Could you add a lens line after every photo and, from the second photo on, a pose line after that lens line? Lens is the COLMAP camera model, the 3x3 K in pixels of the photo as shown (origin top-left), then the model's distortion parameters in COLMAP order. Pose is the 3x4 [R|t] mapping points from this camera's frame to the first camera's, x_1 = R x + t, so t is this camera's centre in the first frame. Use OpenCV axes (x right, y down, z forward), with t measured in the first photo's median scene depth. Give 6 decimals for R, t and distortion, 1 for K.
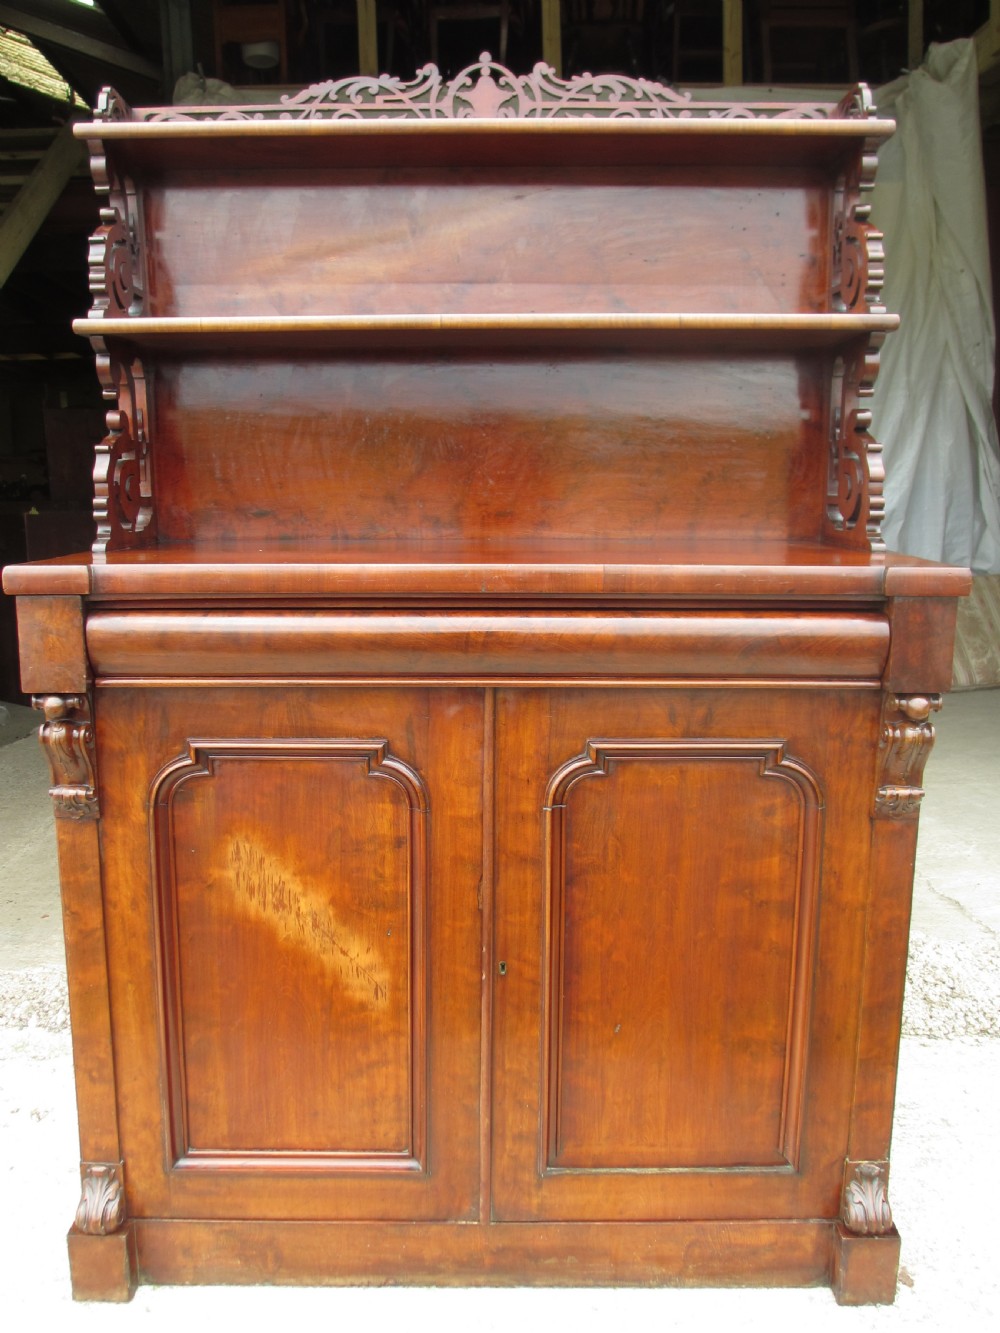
lens RADIAL K [[1098.6, 0, 478.6], [0, 1098.6, 661.0], [0, 0, 1]] dist [-0.040861, -0.001584]
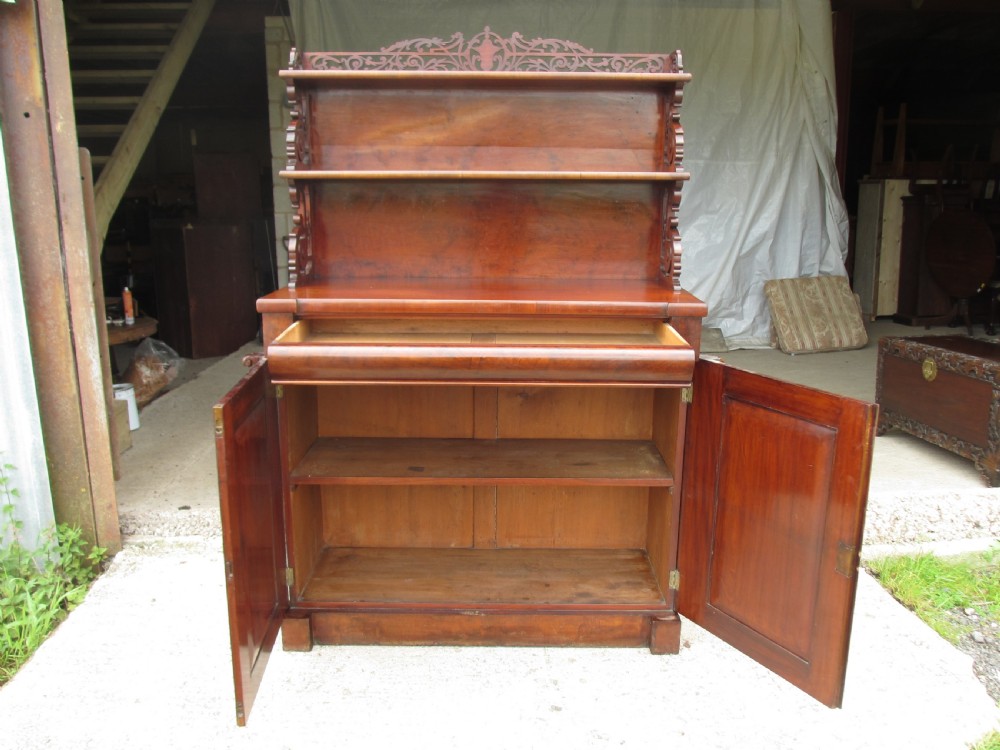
lens RADIAL K [[813.9, 0, 499.2], [0, 813.9, 370.0], [0, 0, 1]] dist [-0.051158, 0.016448]
pose [[0.999952, 0.007176, 0.006608, 0.023077], [-0.007532, 0.998431, 0.055489, -0.031264], [-0.006199, -0.055536, 0.998437, -0.465265]]
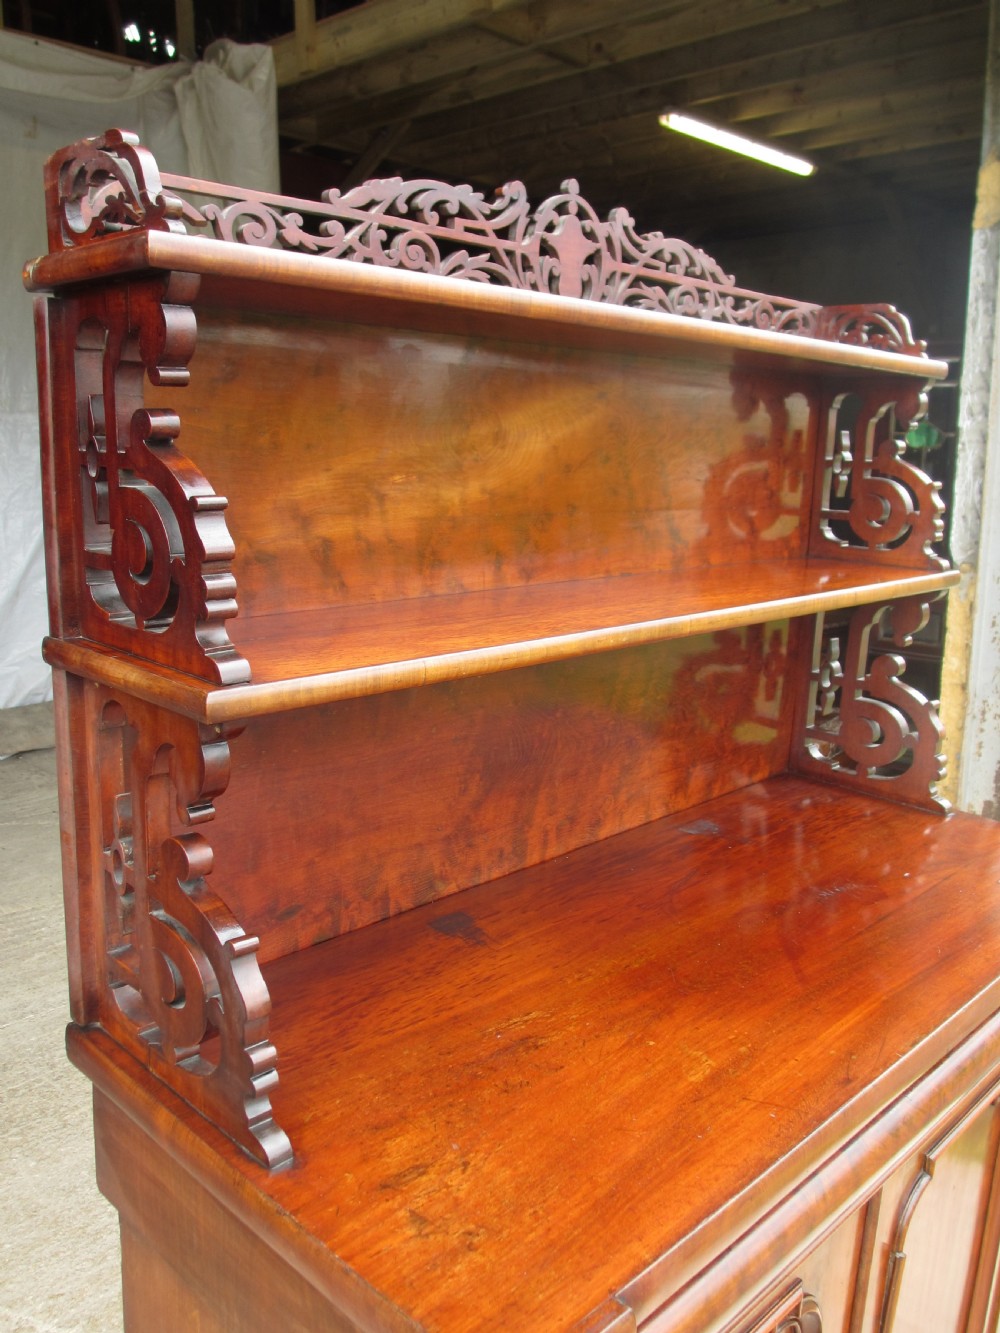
lens RADIAL K [[1113.3, 0, 500.0], [0, 1113.3, 666.5], [0, 0, 1]] dist [-0.032219, 0.003979]
pose [[0.686875, -0.129368, 0.715169, -0.559228], [0.091446, 0.991593, 0.091542, -0.325311], [-0.721000, 0.002522, 0.692931, 0.551162]]
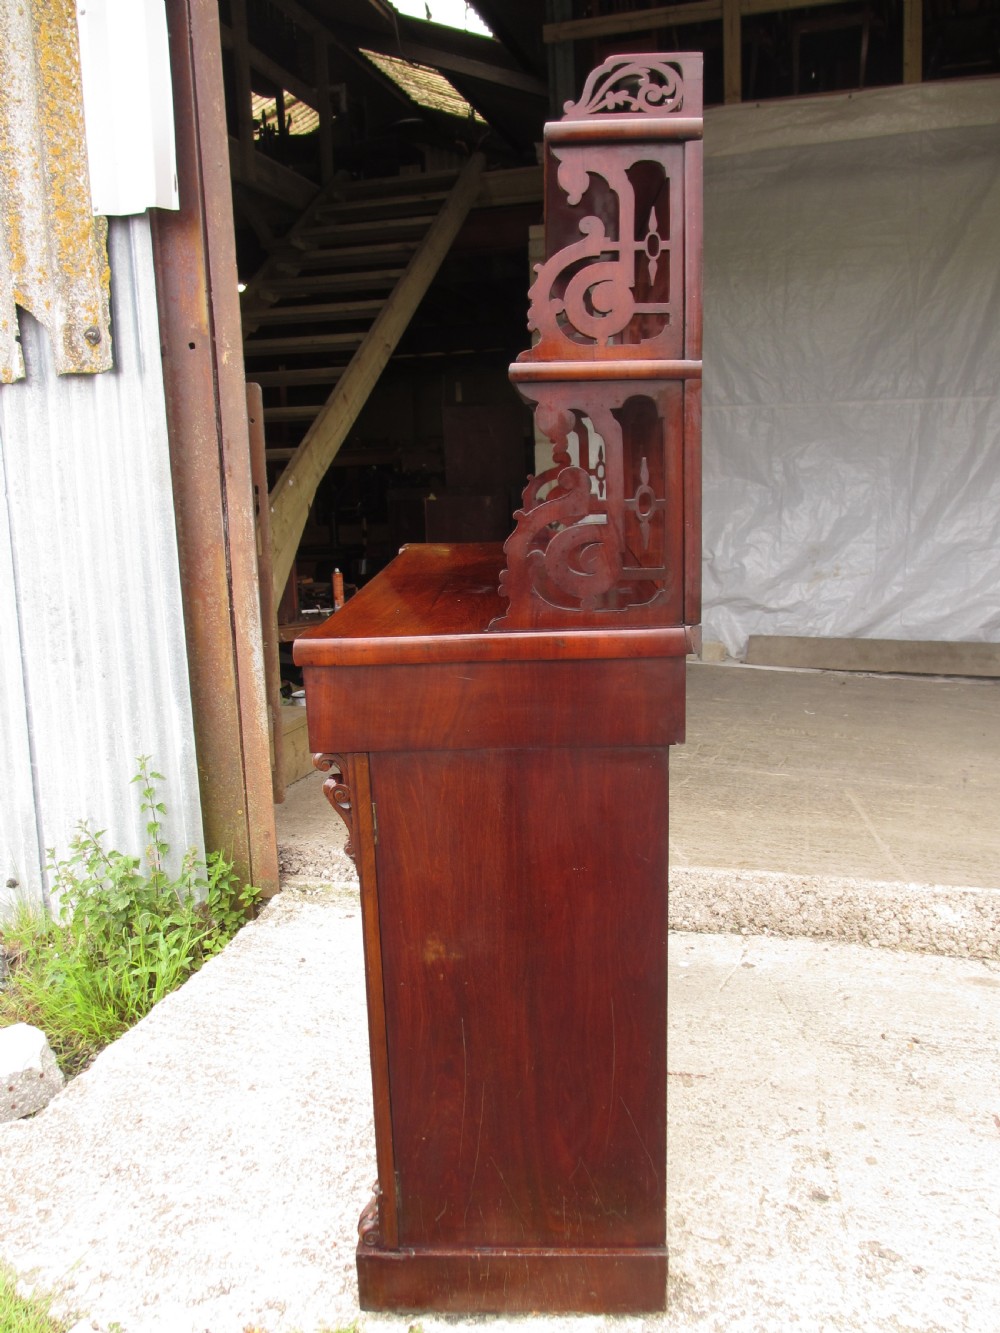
lens RADIAL K [[1085.0, 0, 493.1], [0, 1085.0, 652.0], [0, 0, 1]] dist [-0.051158, 0.016448]
pose [[0.947139, 0.036286, -0.318764, 0.131410], [-0.030765, 0.999277, 0.022339, 0.001817], [0.319345, -0.011351, 0.947571, -0.357981]]
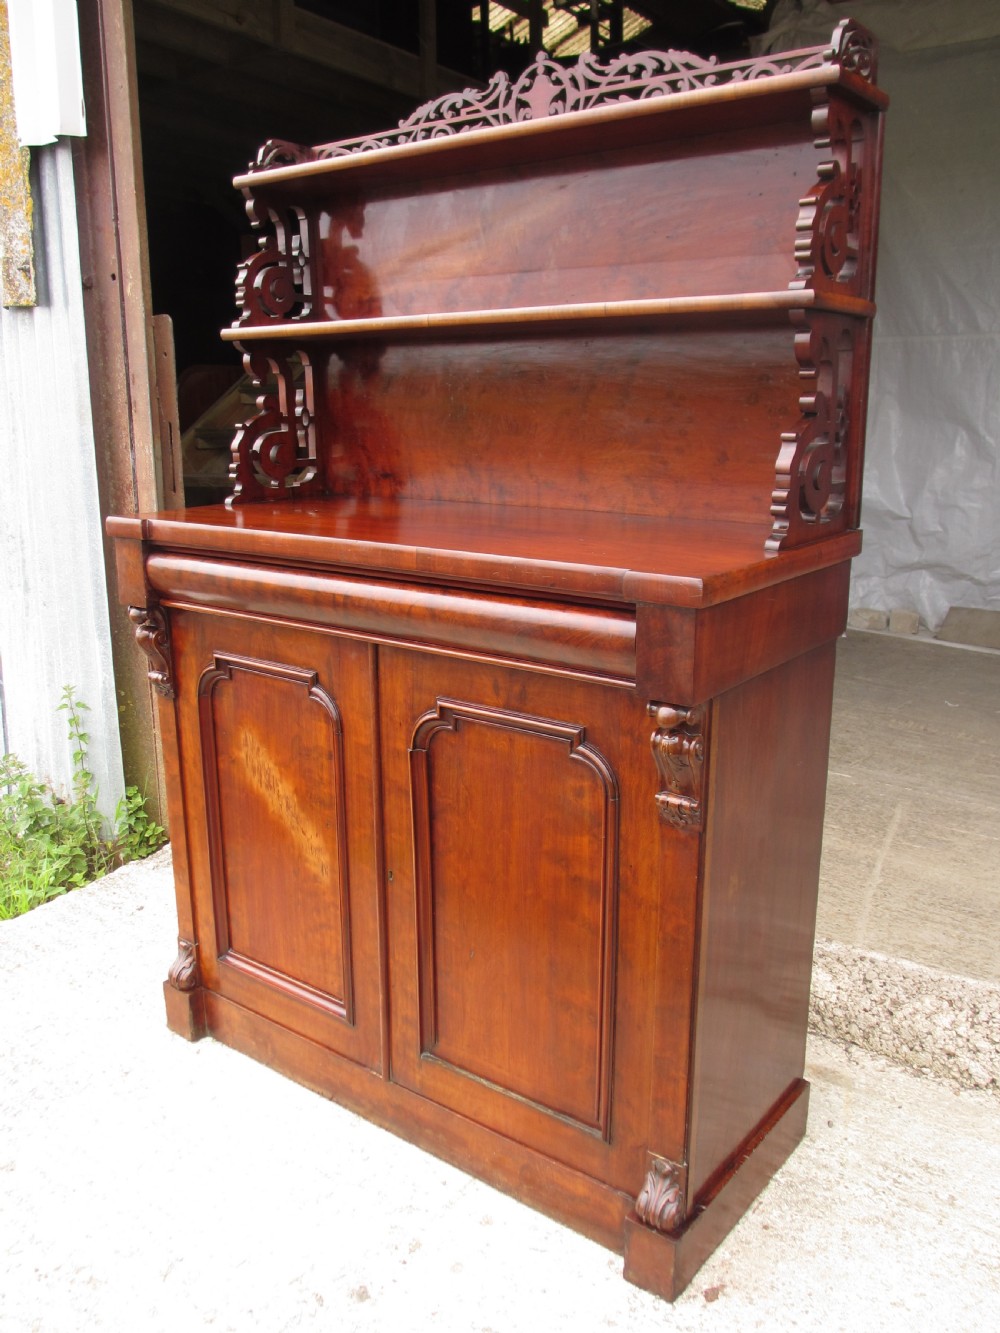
lens RADIAL K [[1091.9, 0, 491.3], [0, 1091.9, 652.6], [0, 0, 1]] dist [-0.042607, 0.007186]
pose [[0.801060, 0.134752, -0.583219, 0.664653], [-0.092050, 0.990473, 0.102416, -0.079483], [0.591464, -0.028356, 0.805833, 0.098169]]
